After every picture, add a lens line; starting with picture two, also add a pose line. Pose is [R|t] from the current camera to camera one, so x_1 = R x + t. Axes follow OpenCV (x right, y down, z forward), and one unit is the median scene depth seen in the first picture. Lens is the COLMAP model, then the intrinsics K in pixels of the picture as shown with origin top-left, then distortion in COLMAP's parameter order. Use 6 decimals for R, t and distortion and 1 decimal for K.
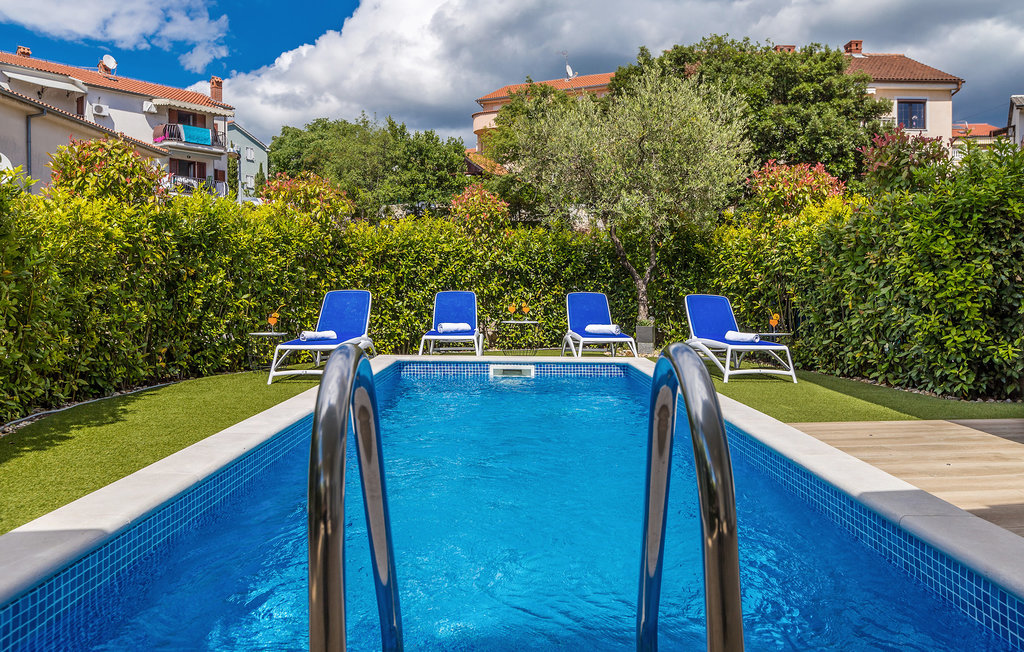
lens RADIAL K [[795.7, 0, 520.7], [0, 795.7, 296.1], [0, 0, 1]] dist [0.007613, -0.000324]
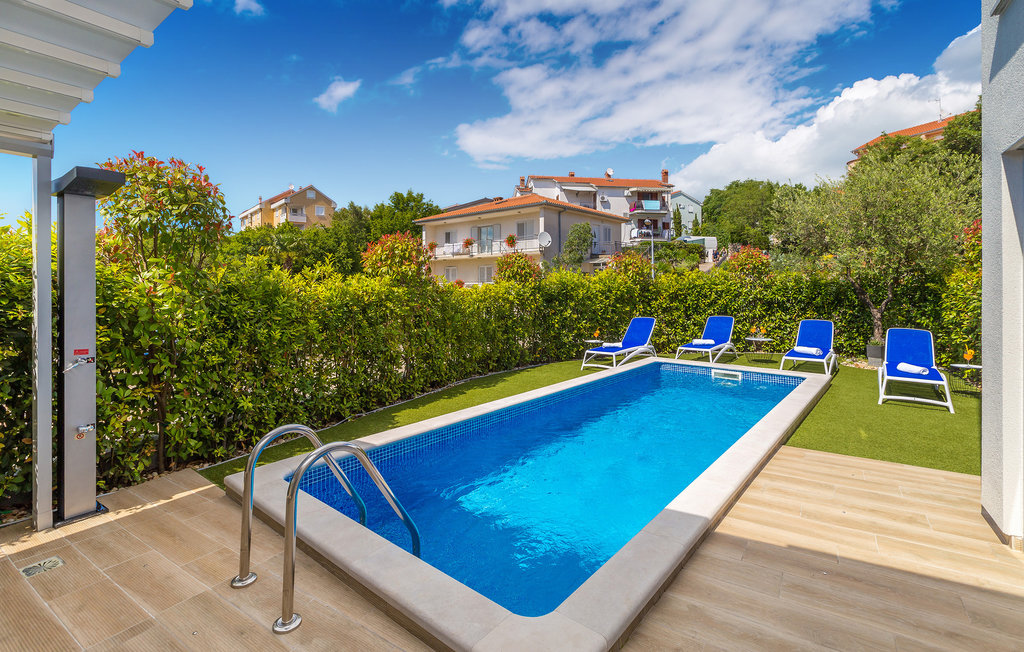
lens RADIAL K [[469.0, 0, 511.4], [0, 469.0, 279.9], [0, 0, 1]] dist [-0.000363, -0.000440]
pose [[0.752843, -0.018891, -0.657929, 0.229641], [0.006278, 0.999749, -0.021522, -0.063396], [0.658170, 0.012072, 0.752773, 0.001895]]
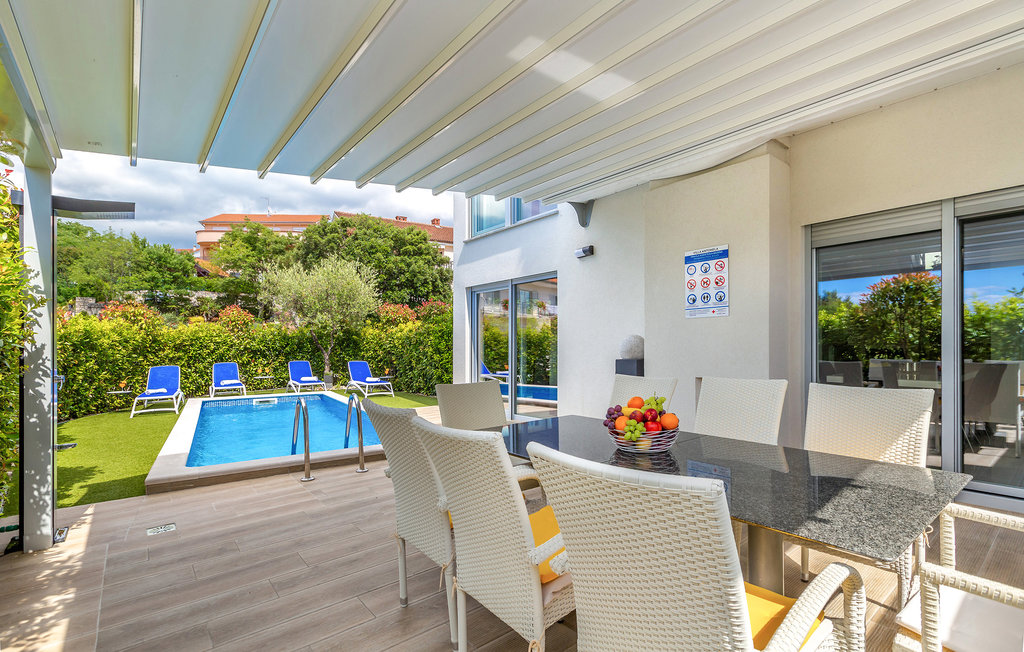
lens RADIAL K [[469.0, 0, 525.3], [0, 469.0, 312.1], [0, 0, 1]] dist [-0.000363, -0.000440]
pose [[0.841168, 0.020595, 0.540382, -0.087902], [0.018784, 0.997559, -0.067259, -0.039698], [-0.540448, 0.066726, 0.838727, -0.377511]]
